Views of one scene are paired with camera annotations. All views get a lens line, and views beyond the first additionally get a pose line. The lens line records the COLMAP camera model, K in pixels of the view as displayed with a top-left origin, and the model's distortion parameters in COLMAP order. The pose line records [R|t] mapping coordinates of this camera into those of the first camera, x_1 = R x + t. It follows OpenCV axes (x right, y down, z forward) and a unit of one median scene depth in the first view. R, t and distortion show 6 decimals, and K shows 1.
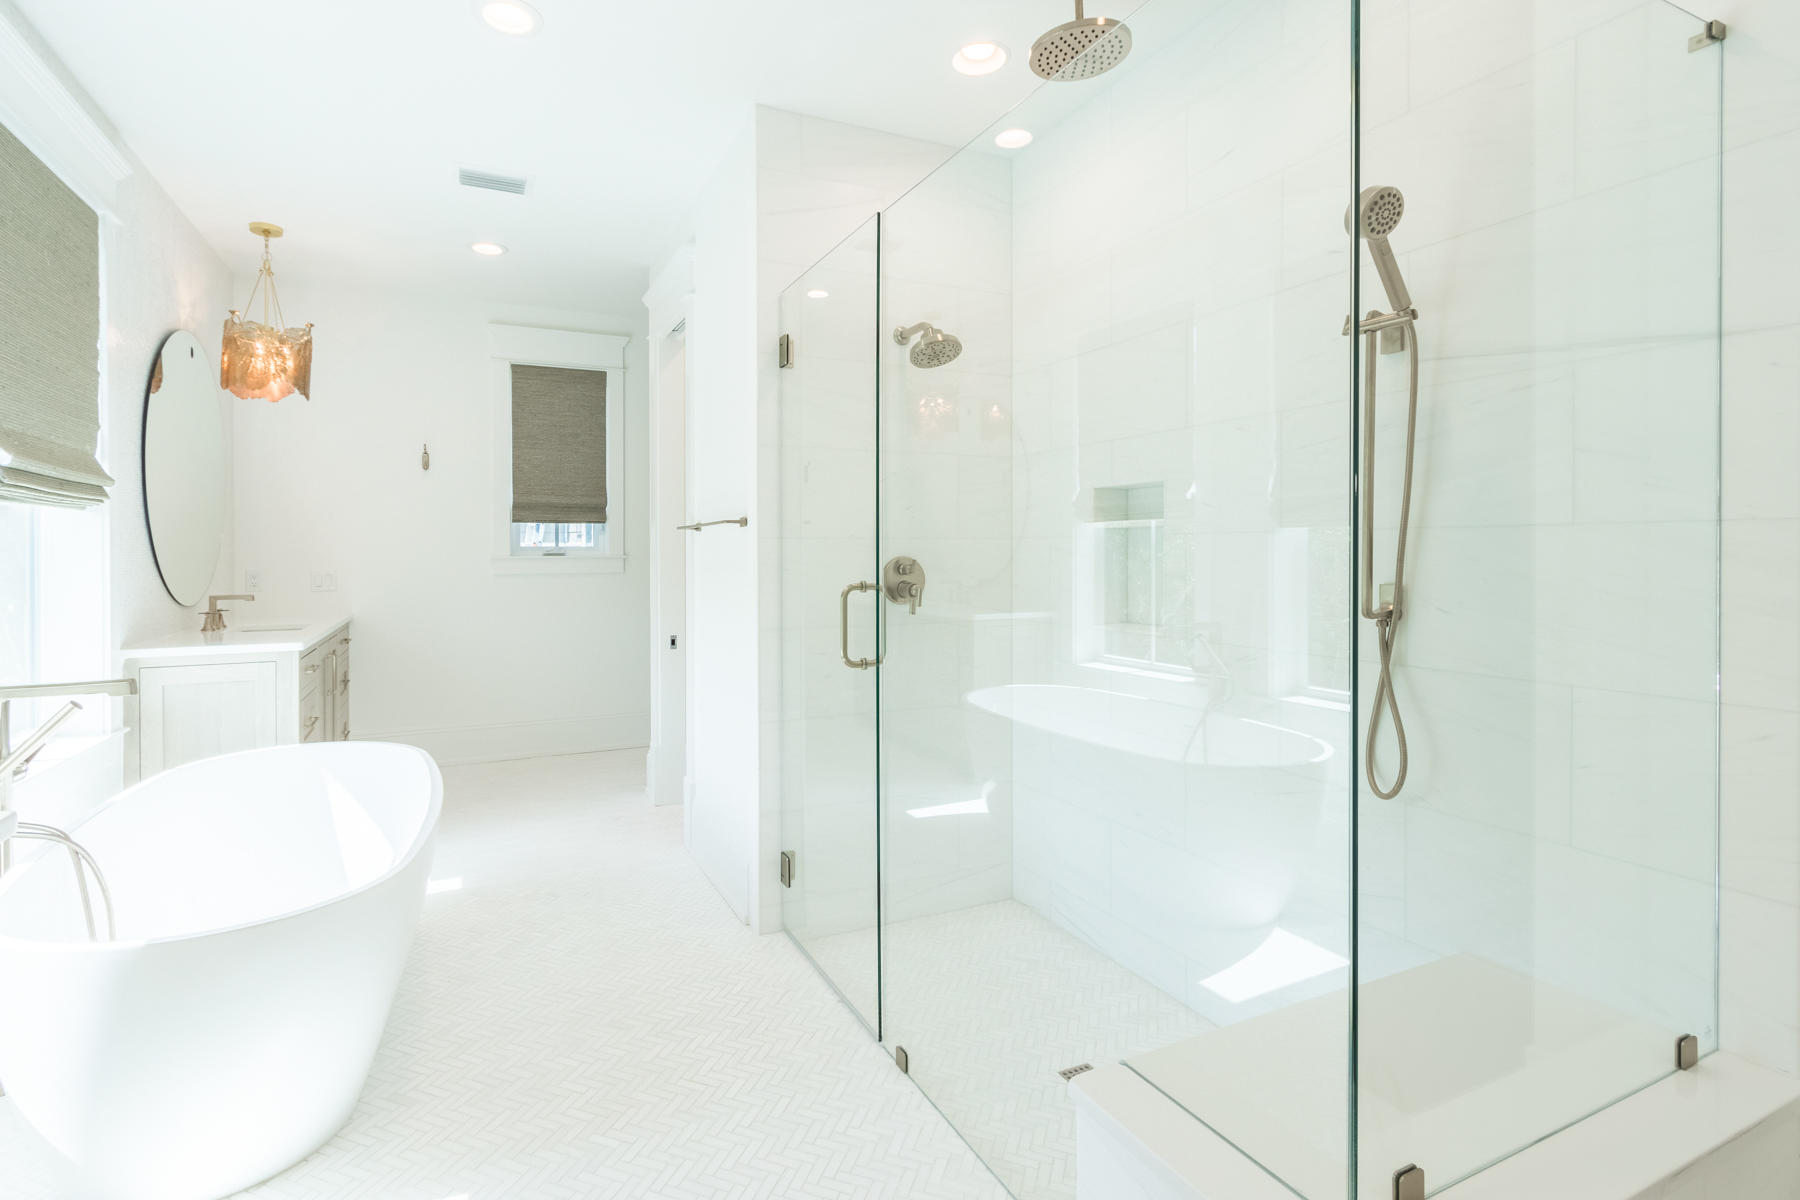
lens RADIAL K [[895.4, 0, 896.4], [0, 895.4, 551.0], [0, 0, 1]] dist [-0.000972, -0.000396]
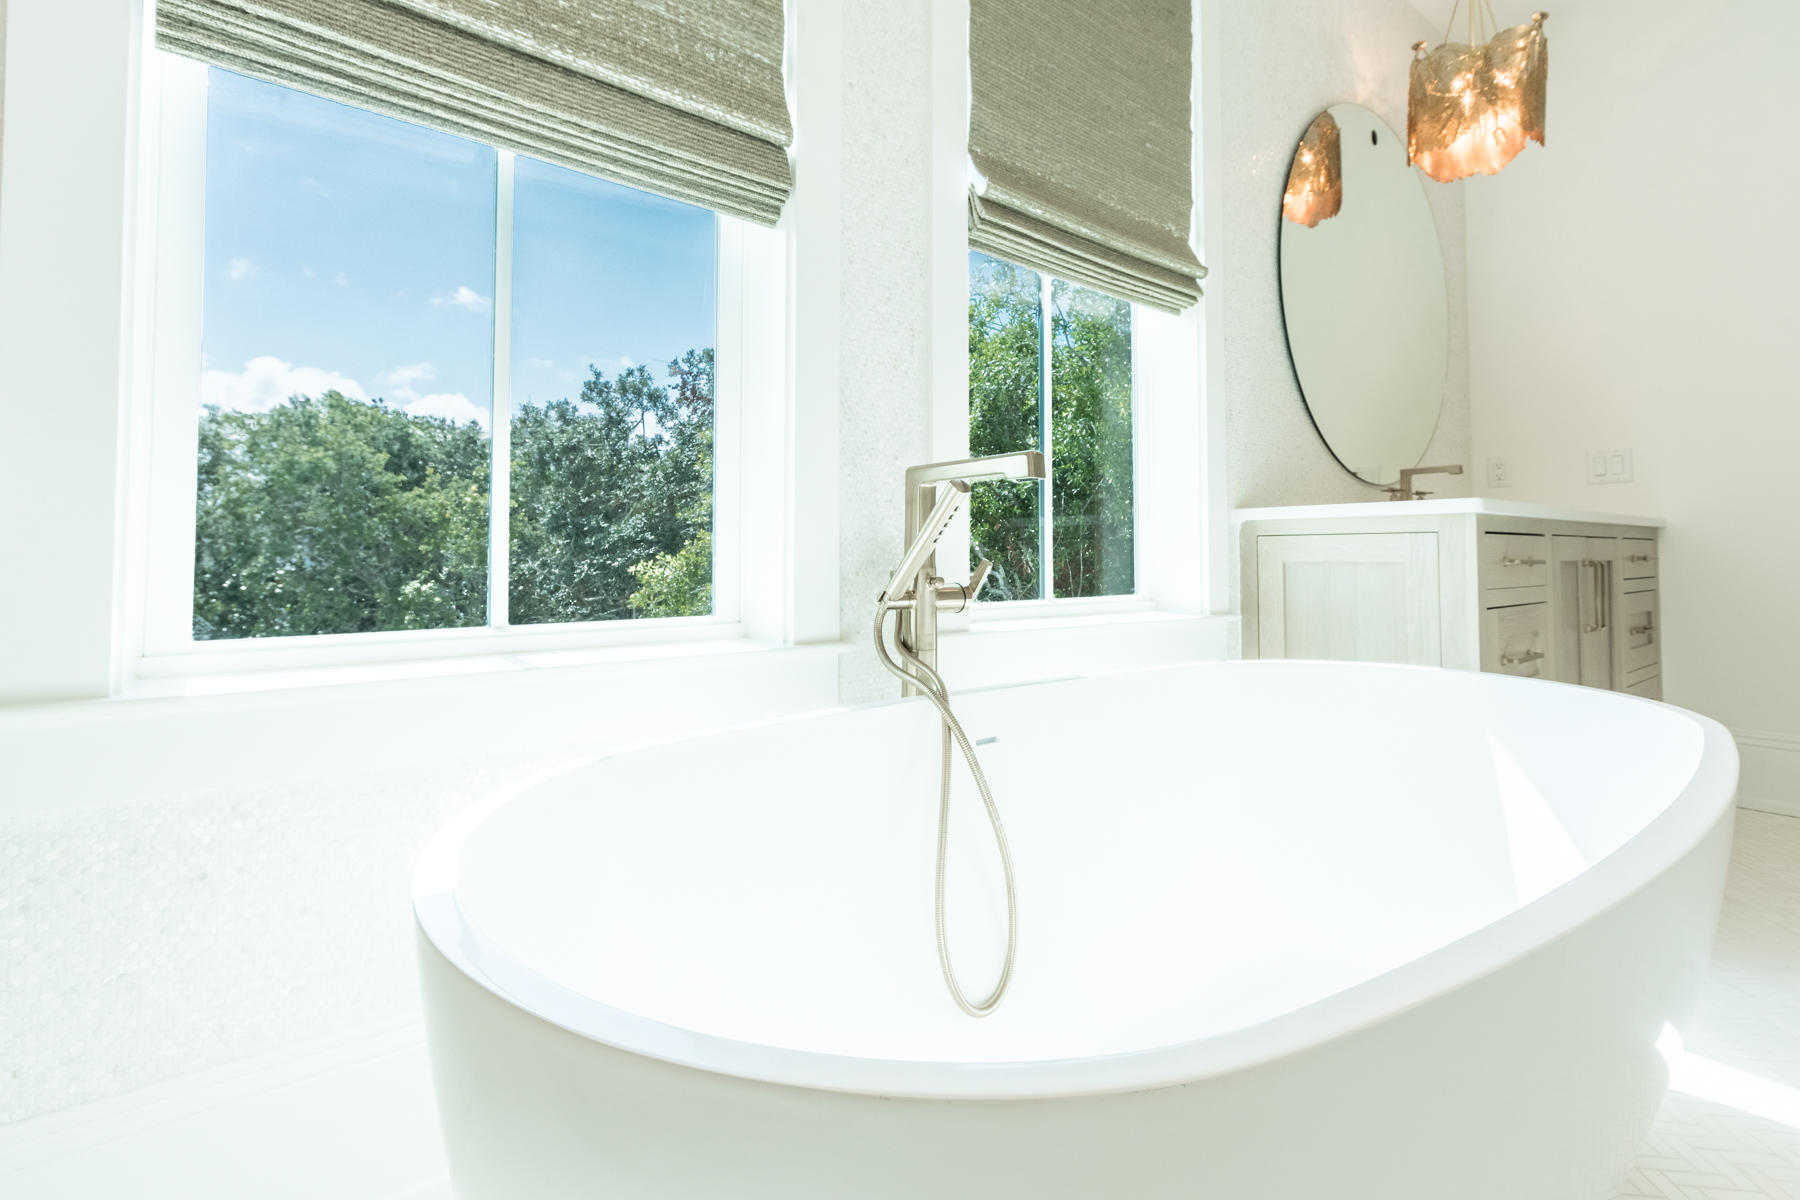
lens RADIAL K [[842.8, 0, 893.9], [0, 842.8, 536.9], [0, 0, 1]] dist [-0.000531, -0.000221]
pose [[0.204445, -0.028124, -0.978474, -0.243531], [-0.005247, 0.999541, -0.029826, 0.153840], [0.978864, 0.011232, 0.204204, 0.576007]]
